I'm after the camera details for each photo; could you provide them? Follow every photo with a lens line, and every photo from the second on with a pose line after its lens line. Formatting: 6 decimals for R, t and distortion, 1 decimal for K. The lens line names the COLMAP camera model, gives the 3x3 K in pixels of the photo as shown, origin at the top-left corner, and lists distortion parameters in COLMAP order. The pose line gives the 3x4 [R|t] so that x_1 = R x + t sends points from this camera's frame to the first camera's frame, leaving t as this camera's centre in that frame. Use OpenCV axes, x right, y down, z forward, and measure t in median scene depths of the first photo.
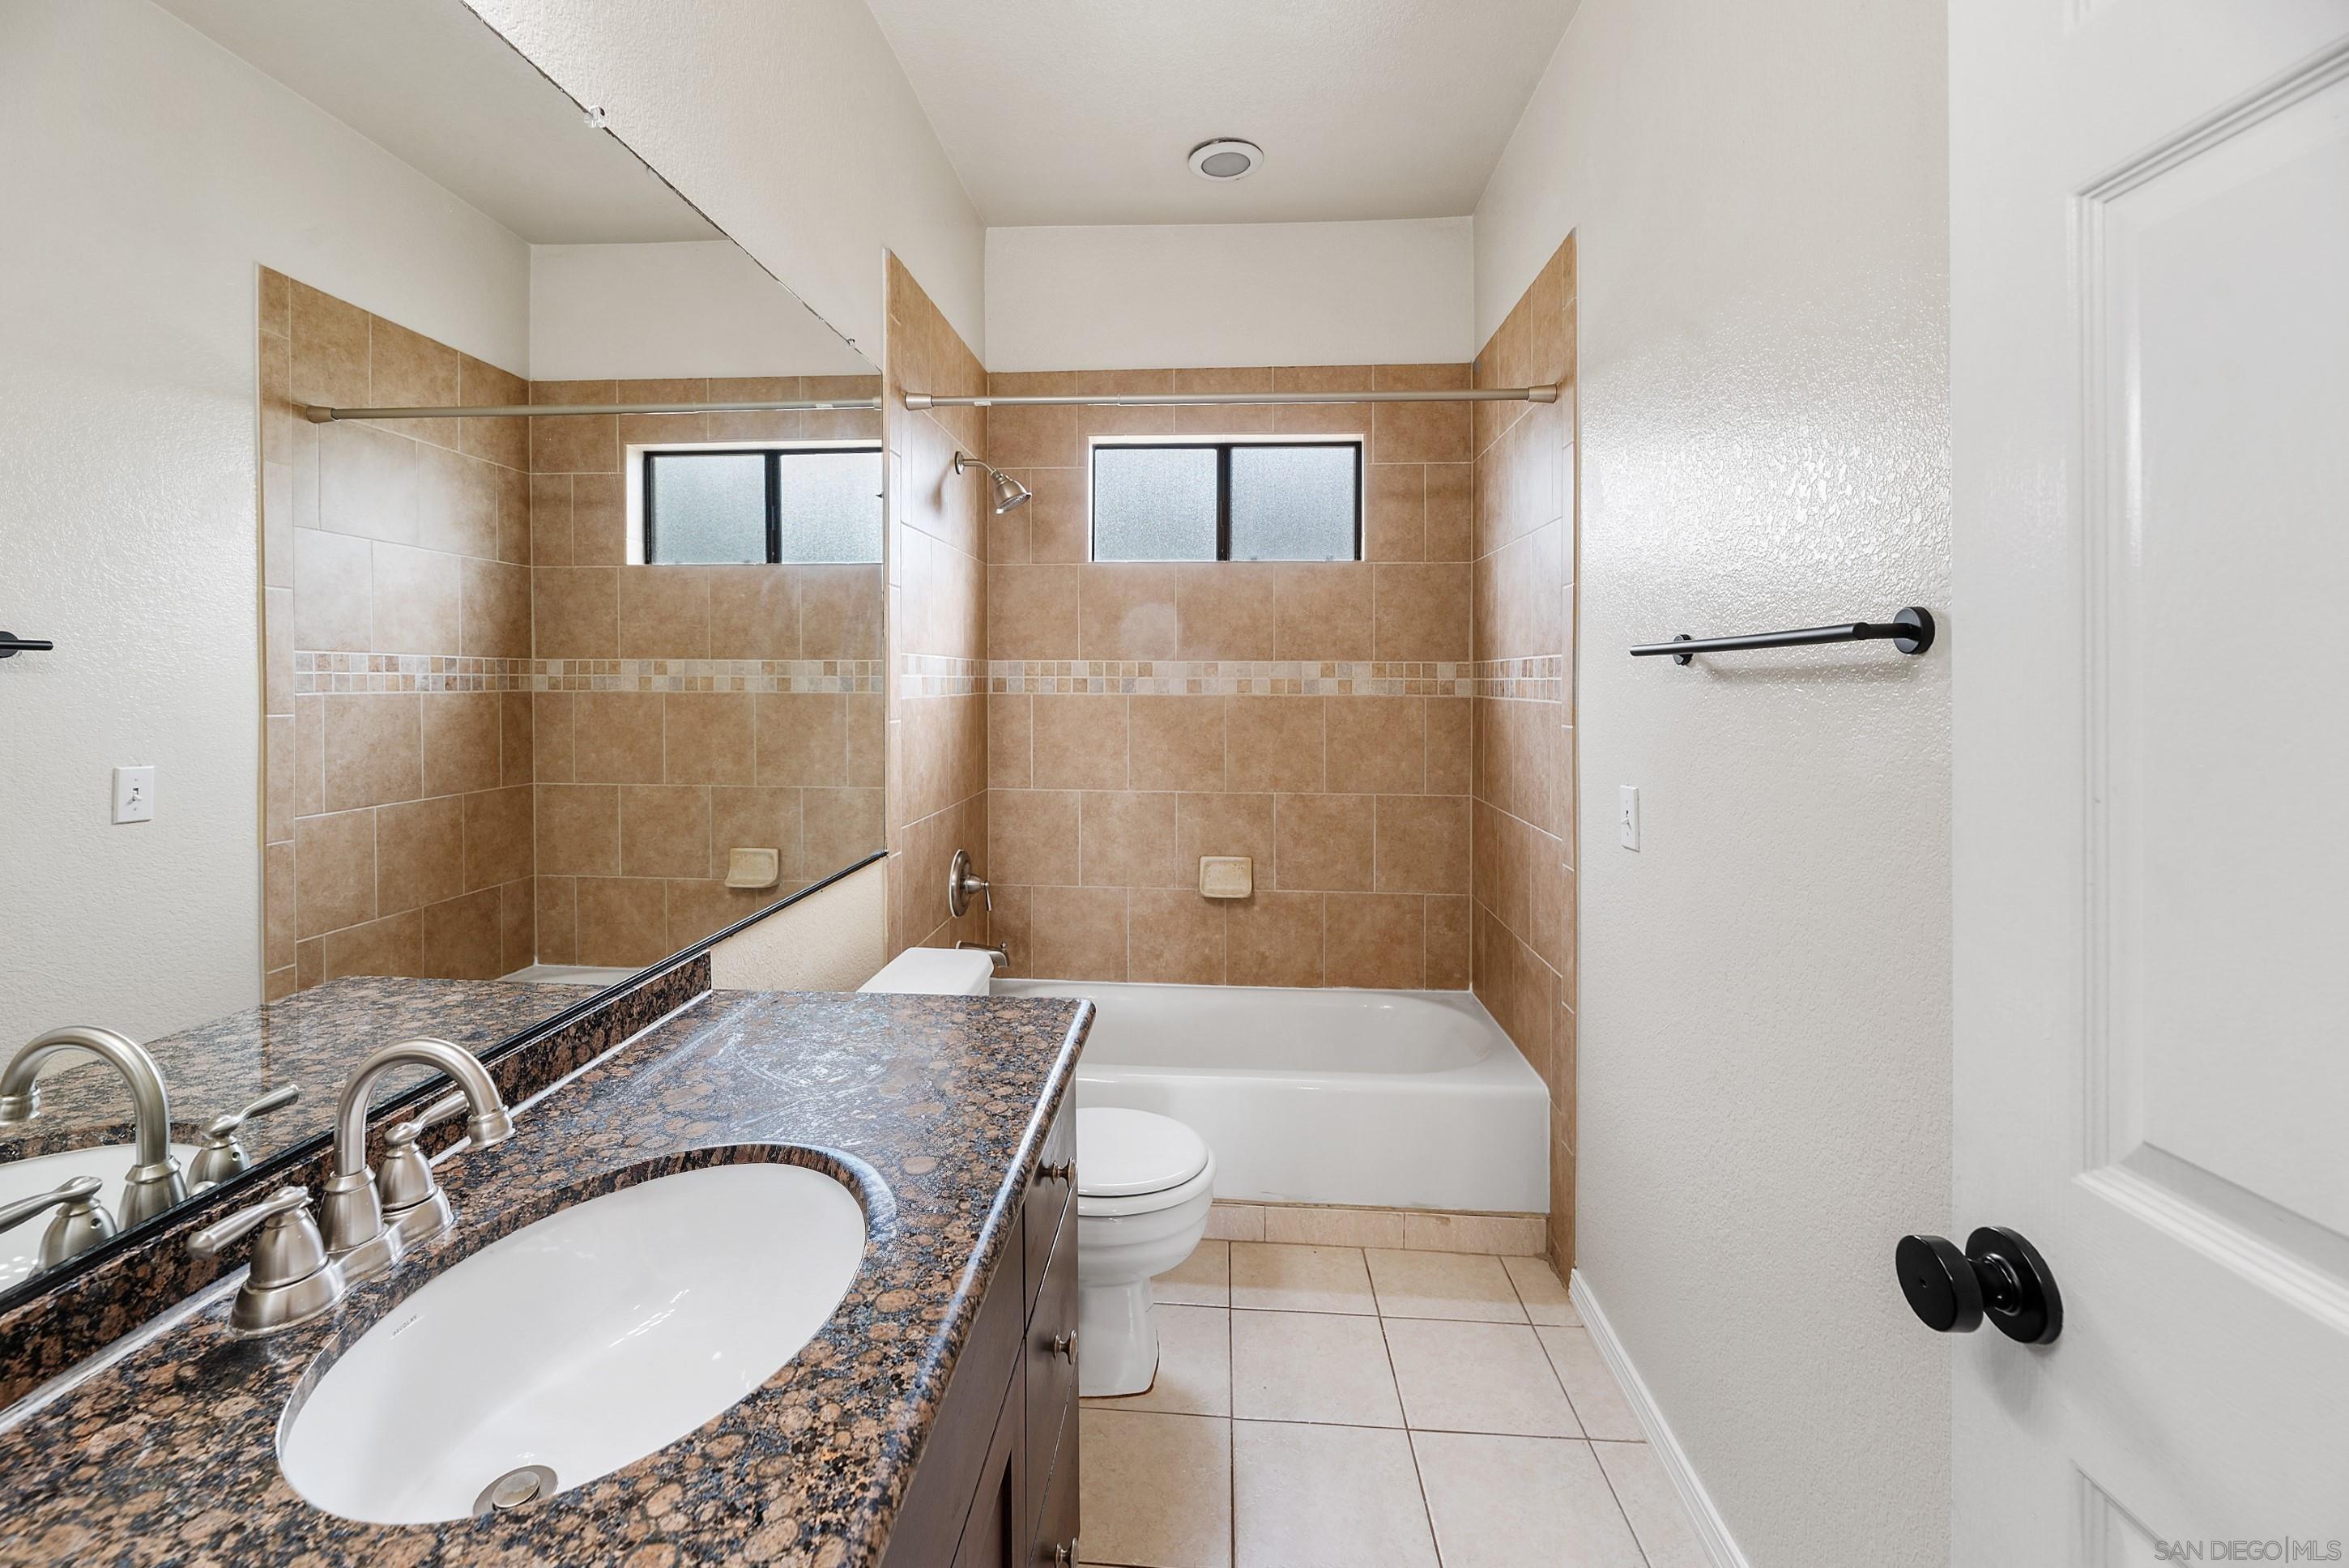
lens RADIAL K [[1054.1, 0, 1104.1], [0, 1054.1, 751.8], [0, 0, 1]] dist [0.003586, -0.002587]
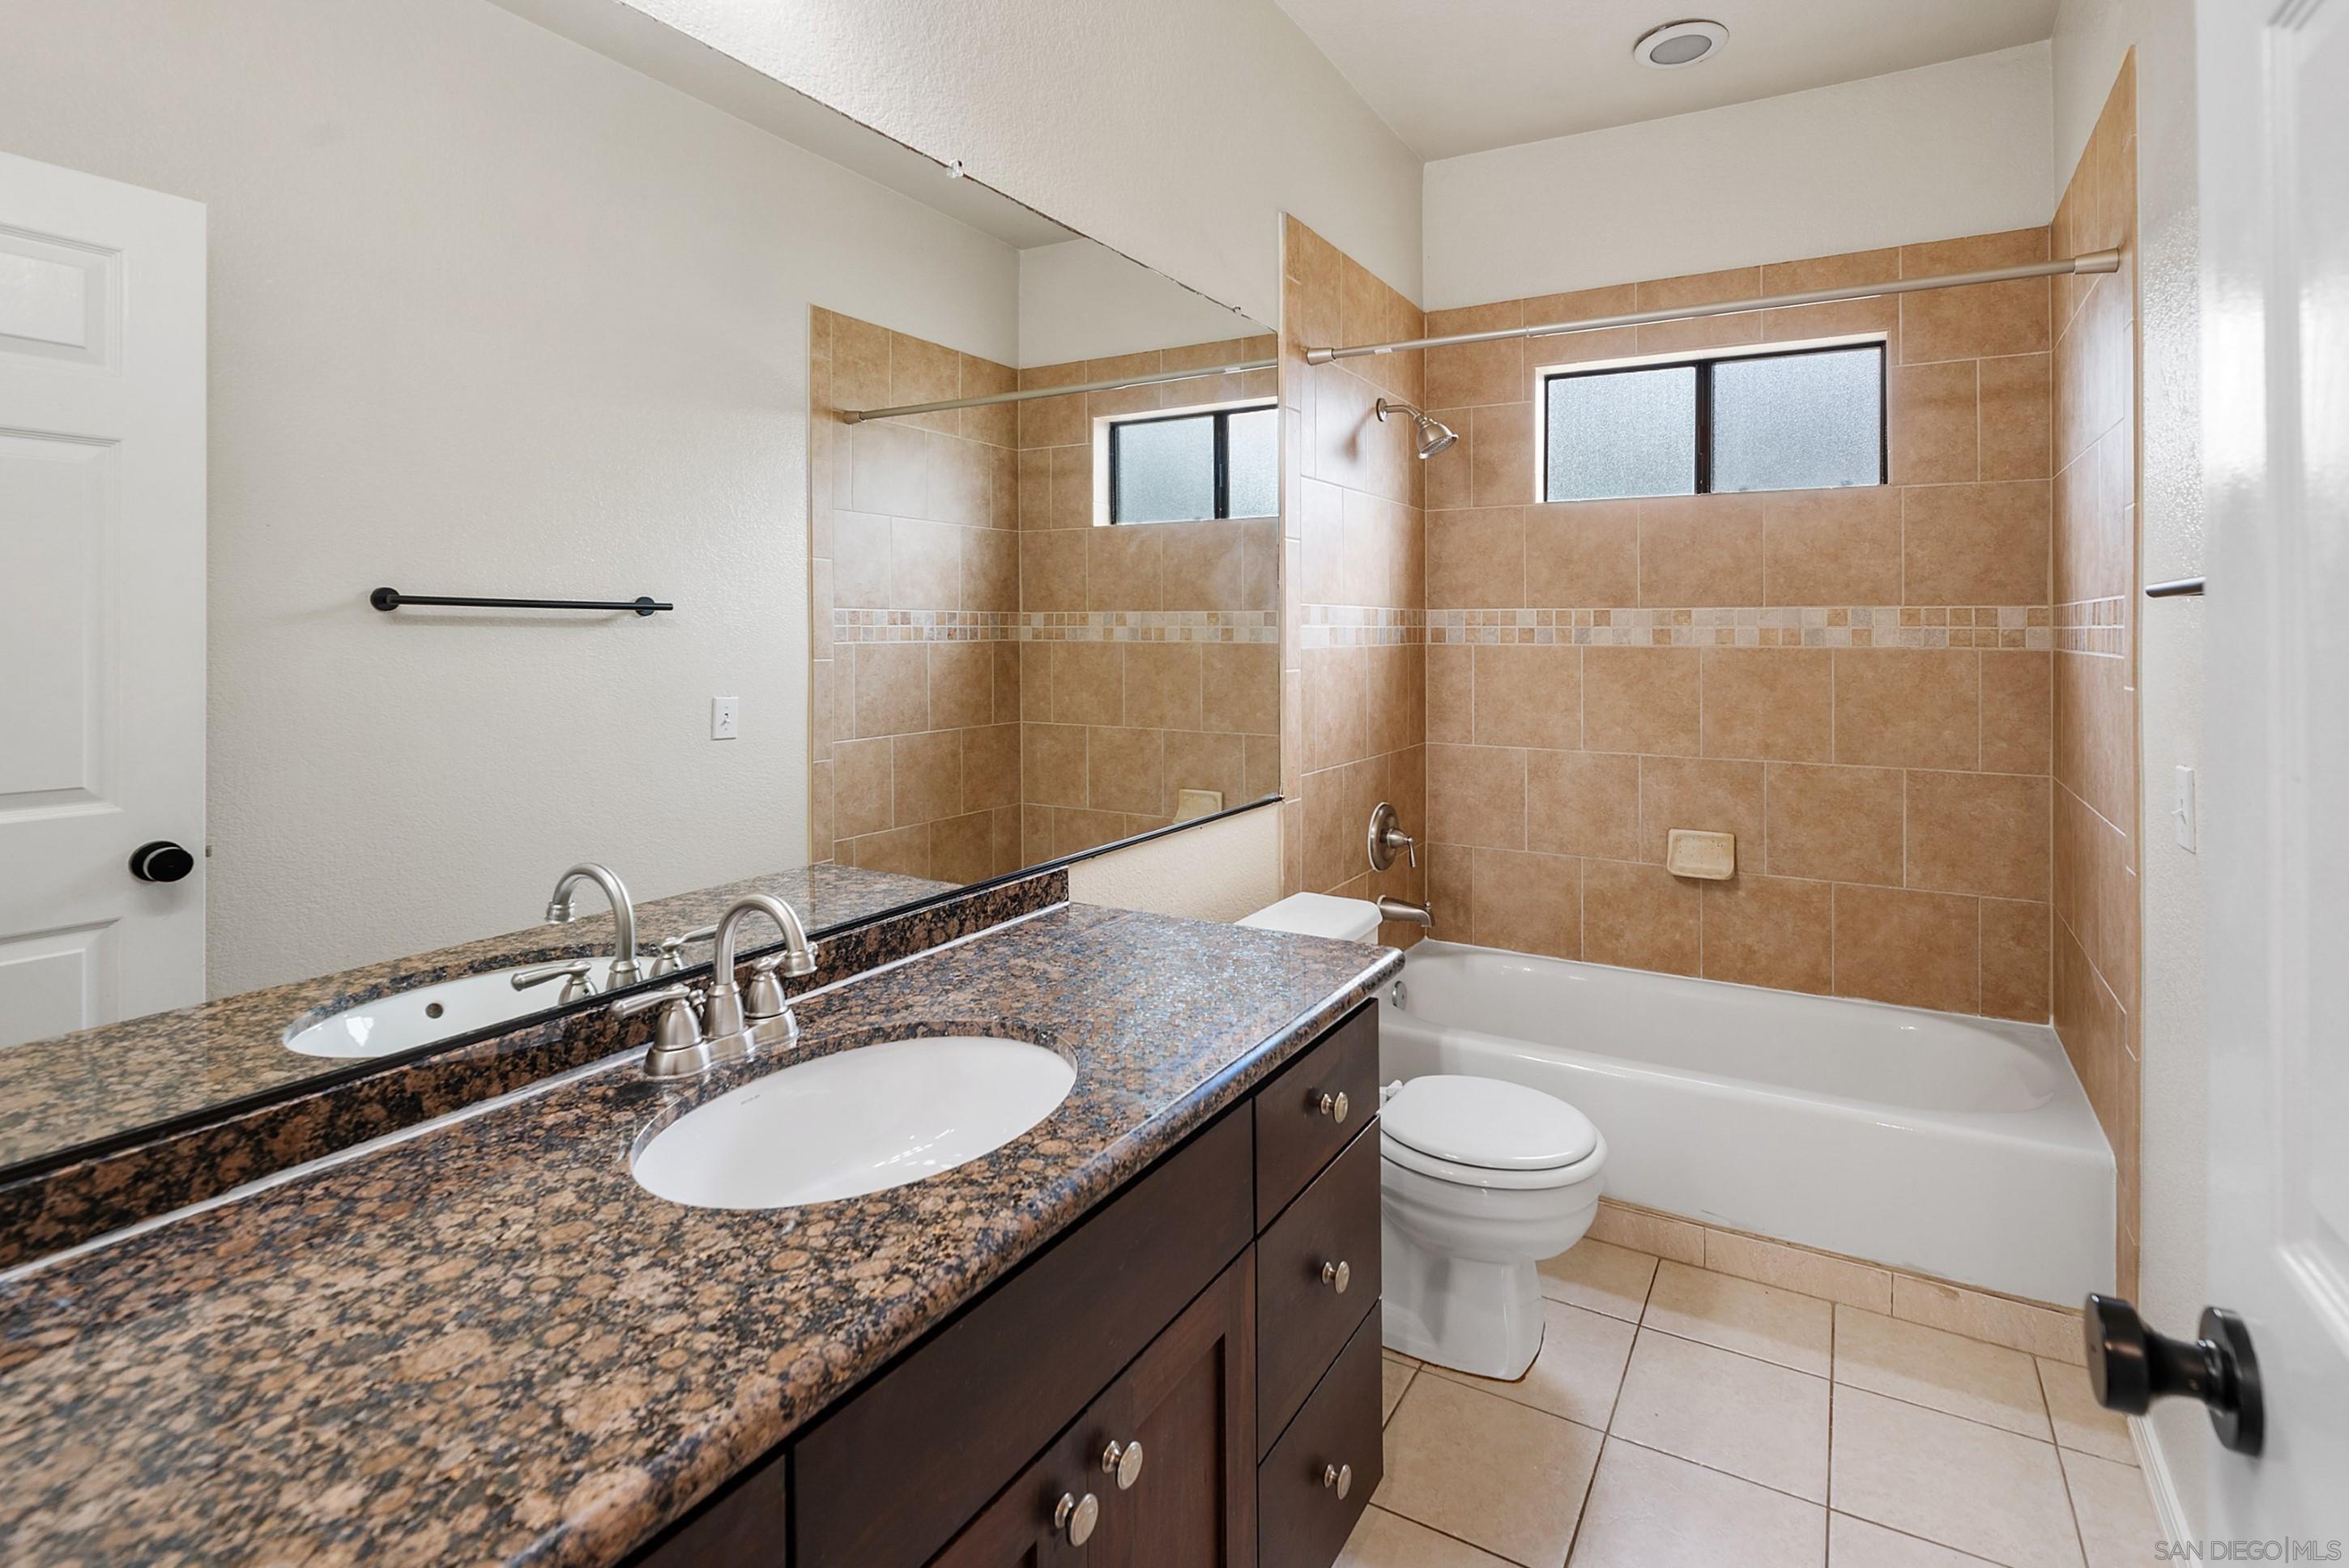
lens RADIAL K [[1109.2, 0, 1174.6], [0, 1109.2, 712.9], [0, 0, 1]] dist [-0.000938, 0.000712]
pose [[0.910710, 0.028177, -0.412084, 0.110194], [-0.025668, 0.999603, 0.011625, 0.002052], [0.412248, -0.000009, 0.911072, -0.023568]]
